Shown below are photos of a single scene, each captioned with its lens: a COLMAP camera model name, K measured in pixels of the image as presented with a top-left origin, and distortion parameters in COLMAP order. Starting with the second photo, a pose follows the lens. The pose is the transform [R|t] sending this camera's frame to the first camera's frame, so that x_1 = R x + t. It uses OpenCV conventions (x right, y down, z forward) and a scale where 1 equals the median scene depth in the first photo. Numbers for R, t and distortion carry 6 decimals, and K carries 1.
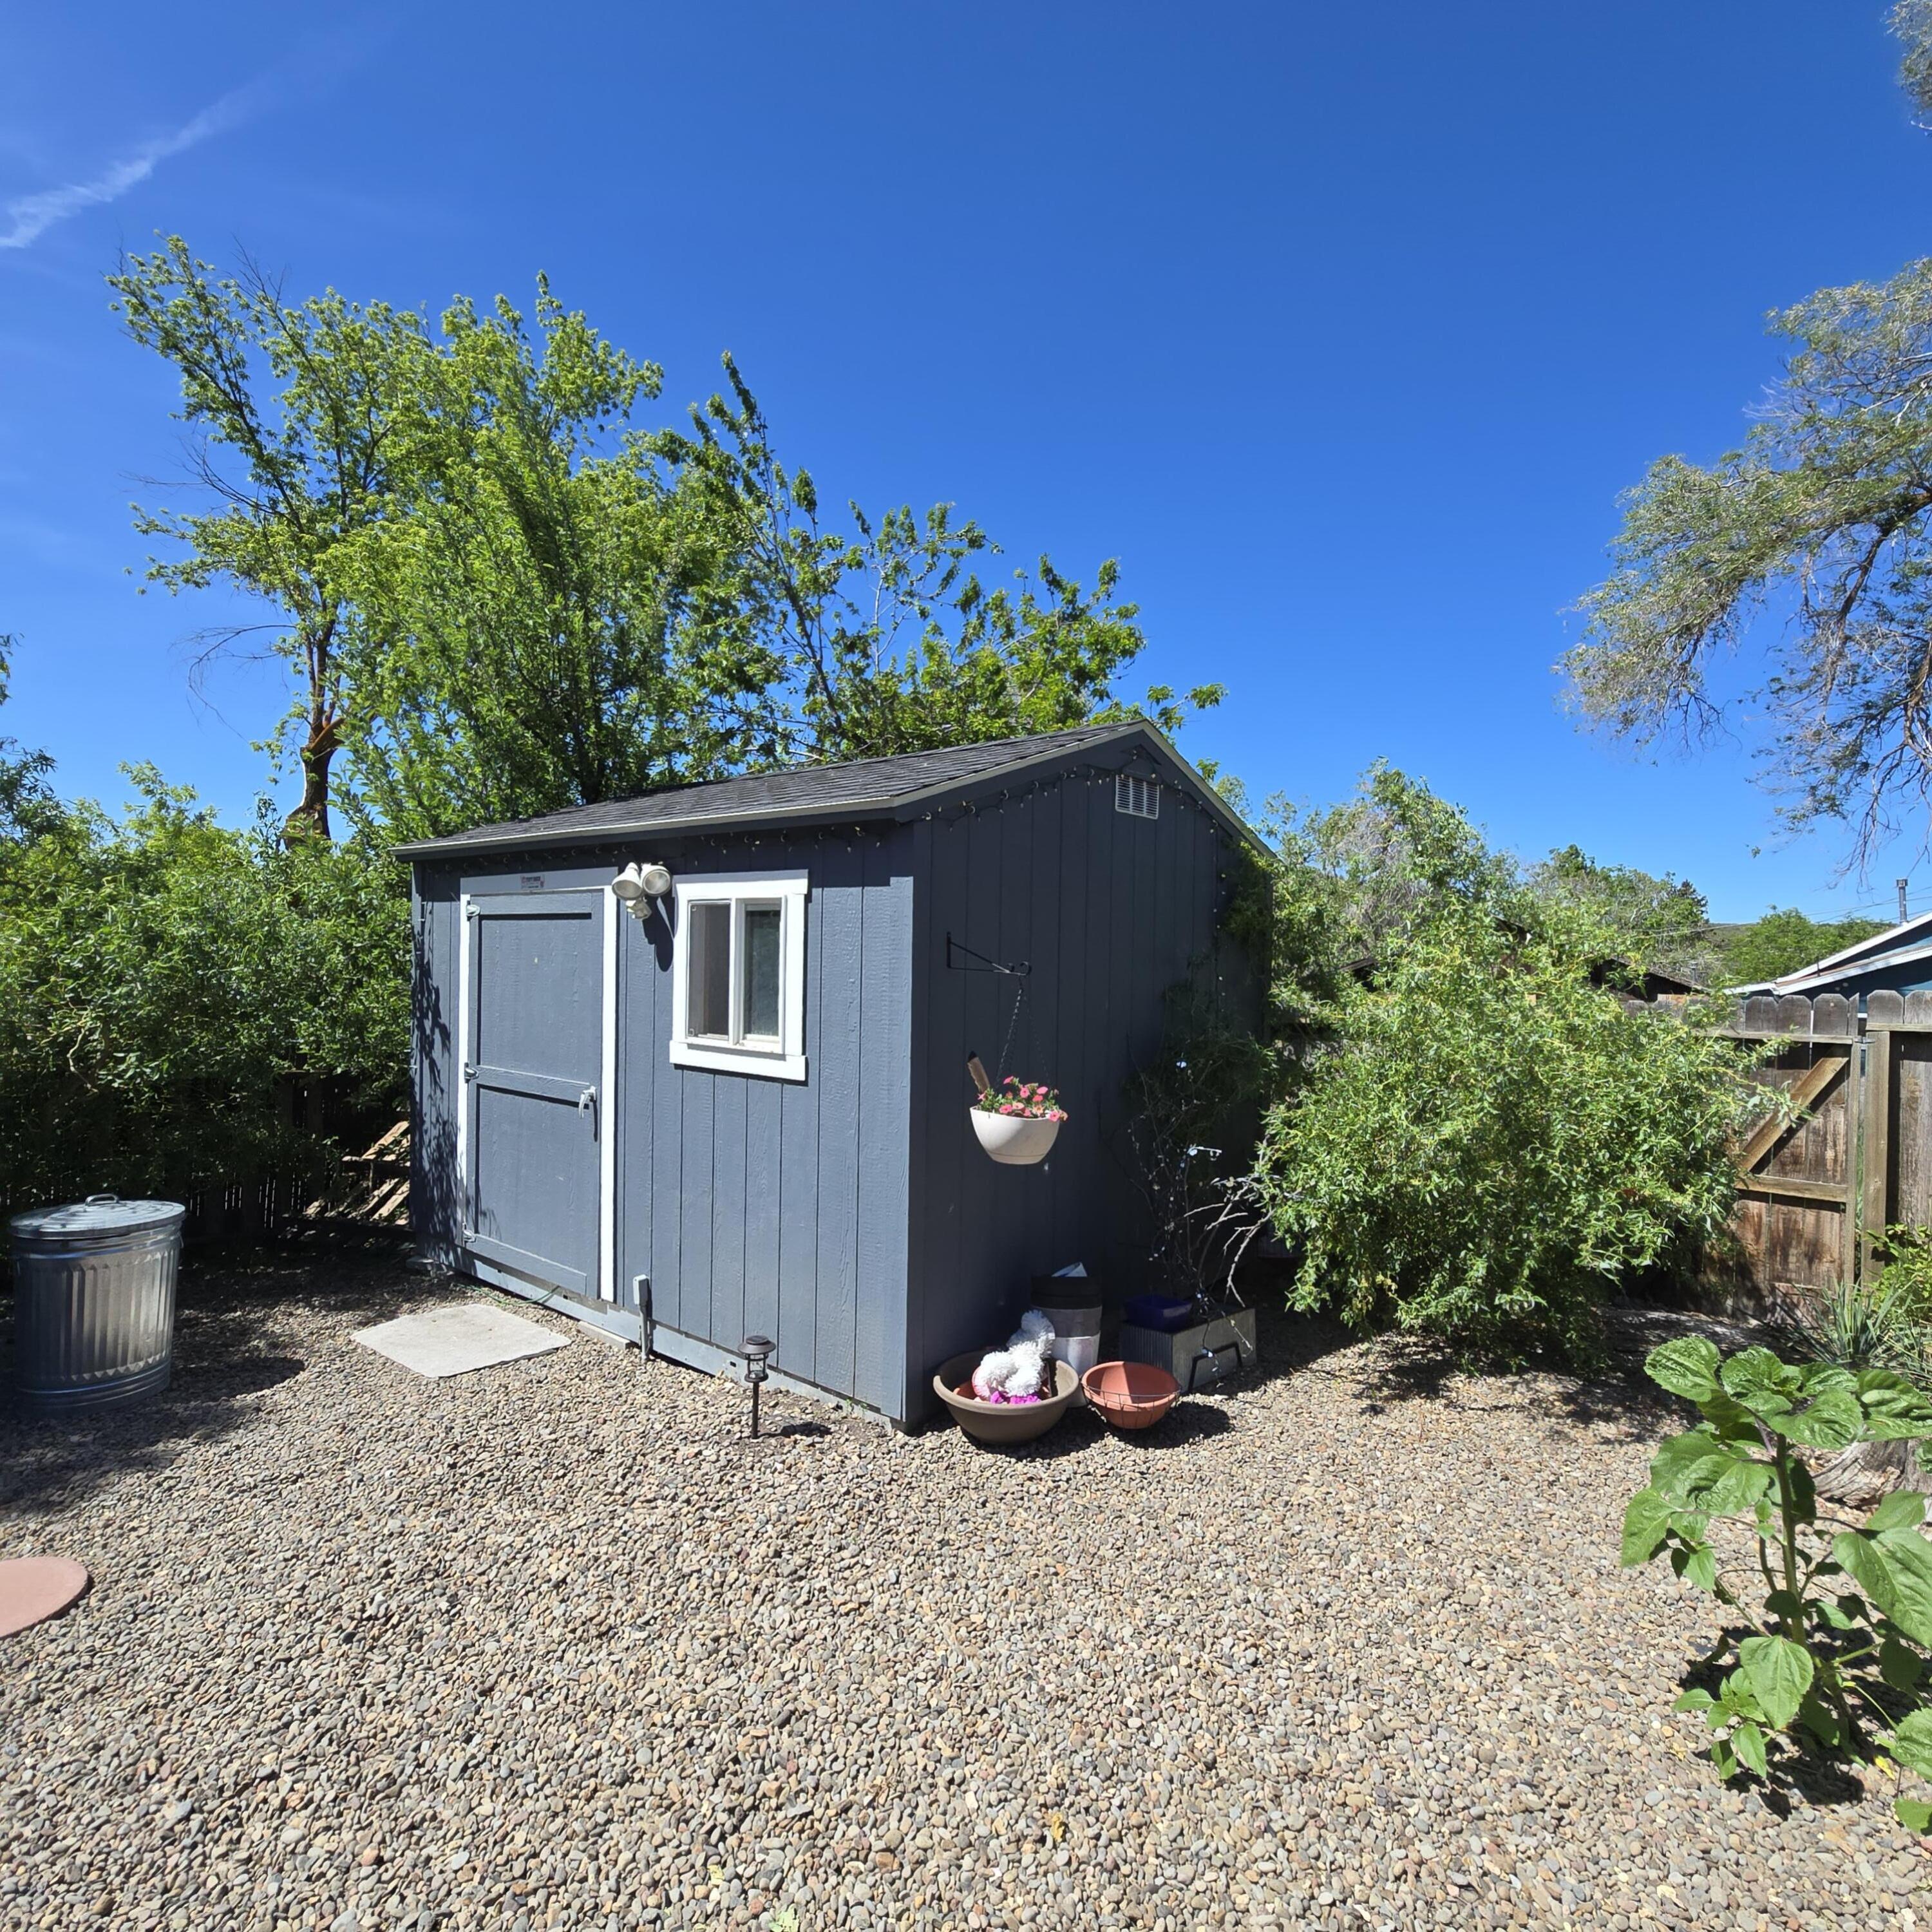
lens RADIAL K [[1041.1, 0, 968.8], [0, 1041.1, 961.6], [0, 0, 1]] dist [0.002167, -0.000937]
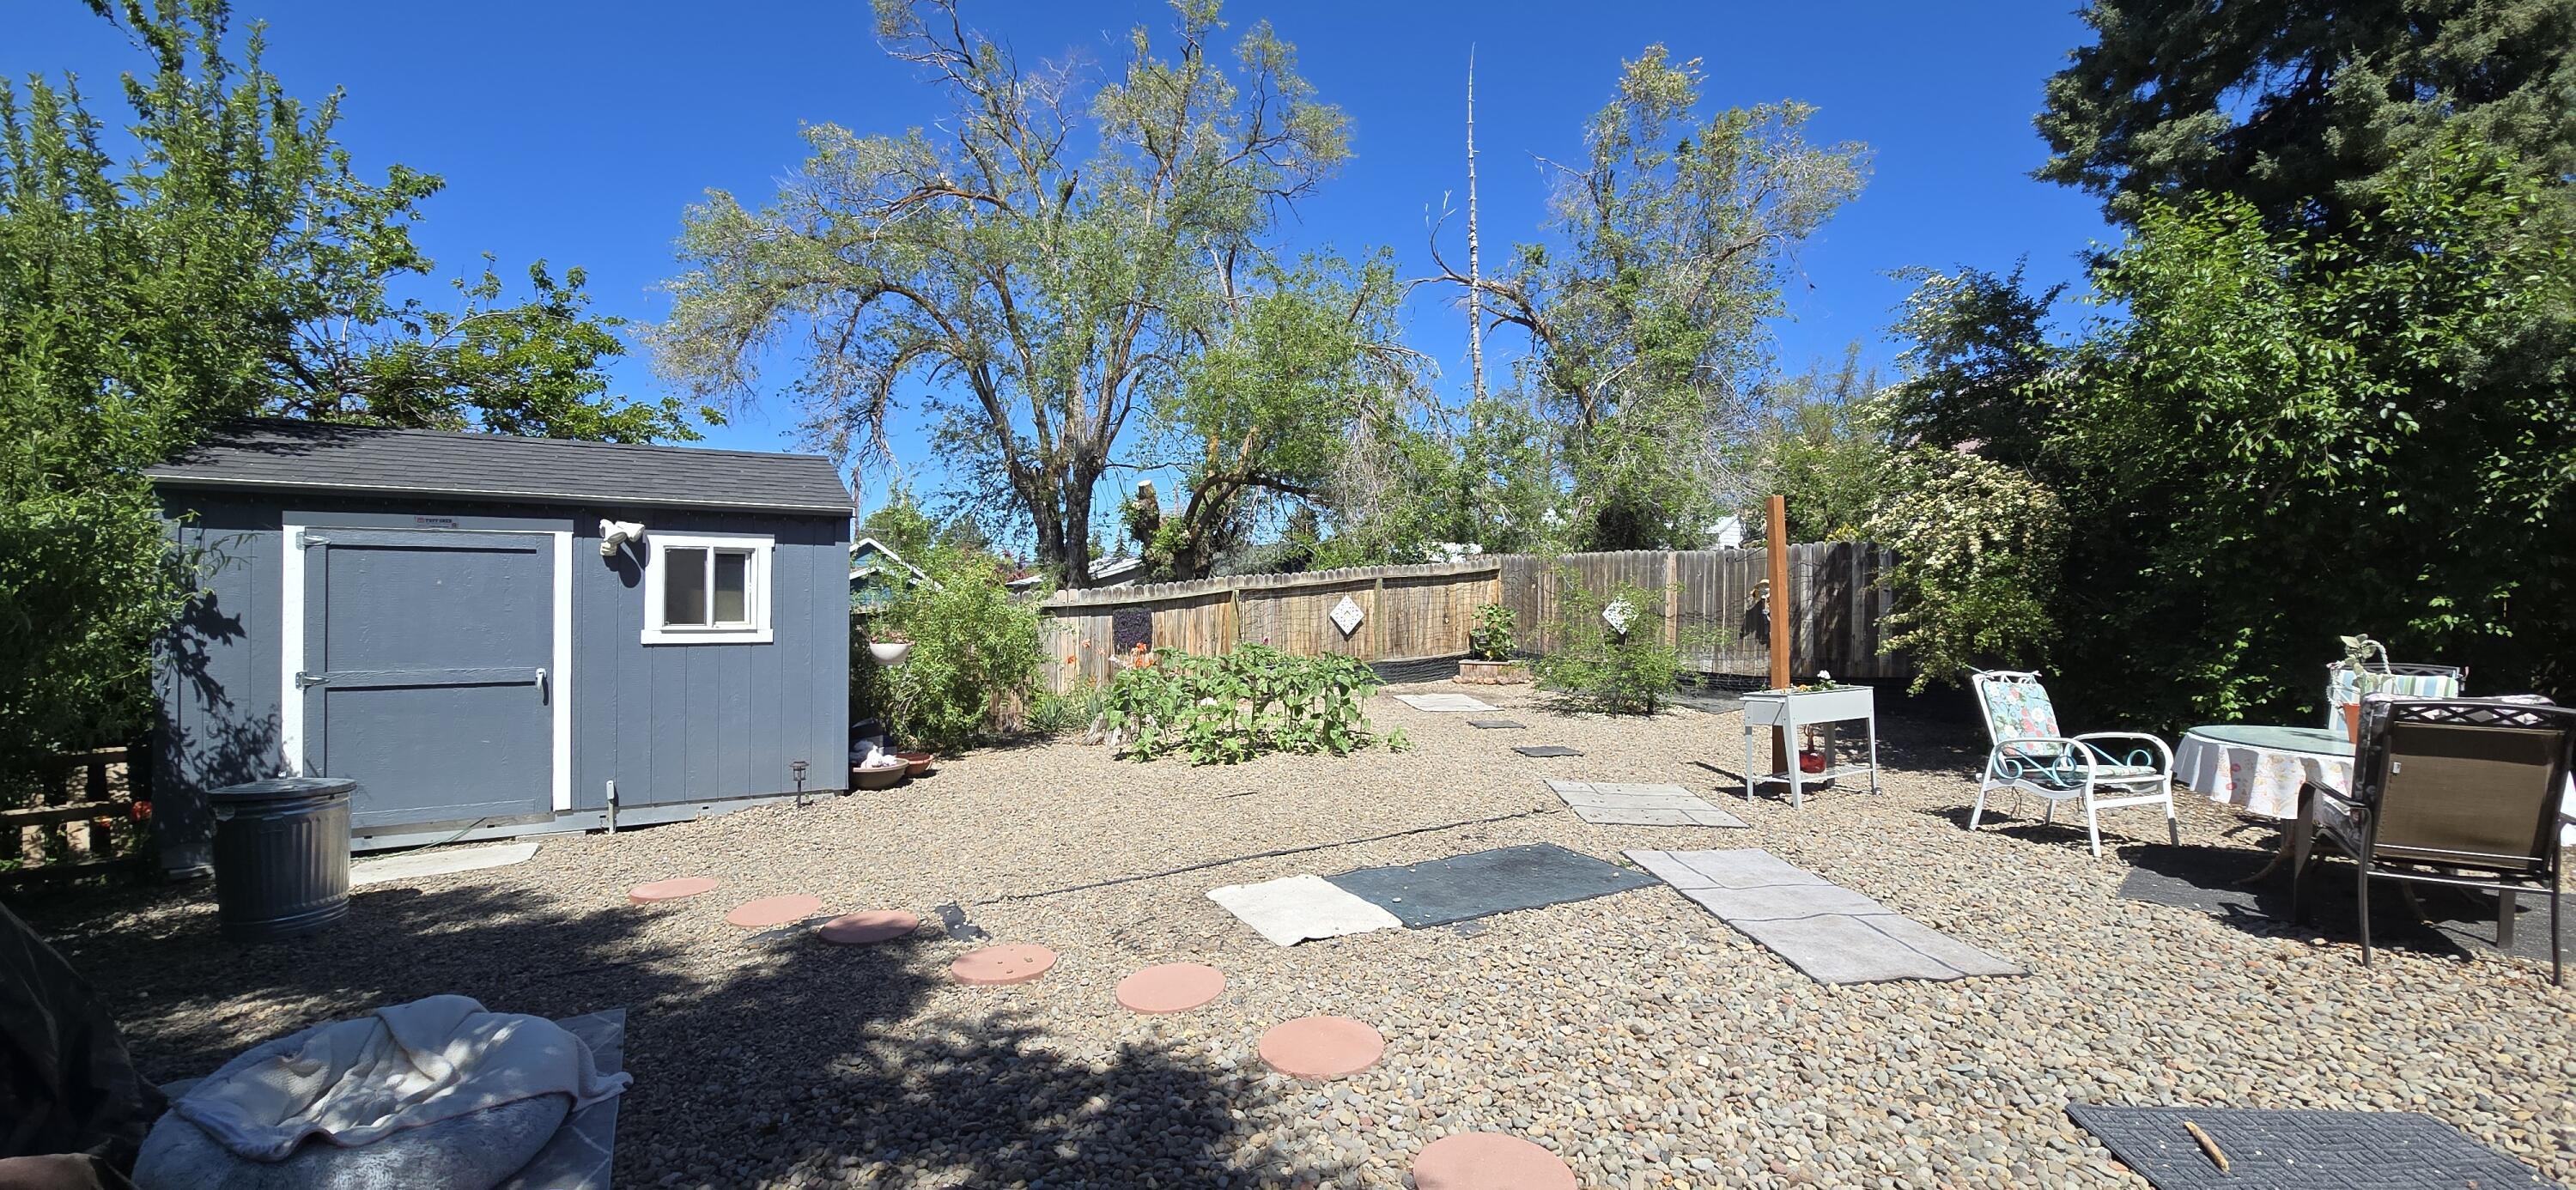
lens RADIAL K [[1041.2, 0, 1281.9], [0, 1041.2, 590.4], [0, 0, 1]] dist [0.003969, -0.004979]
pose [[0.354594, -0.014683, 0.934905, -1.492139], [0.006229, 0.999892, 0.013341, -0.002666], [-0.935000, 0.001093, 0.354647, -0.540518]]
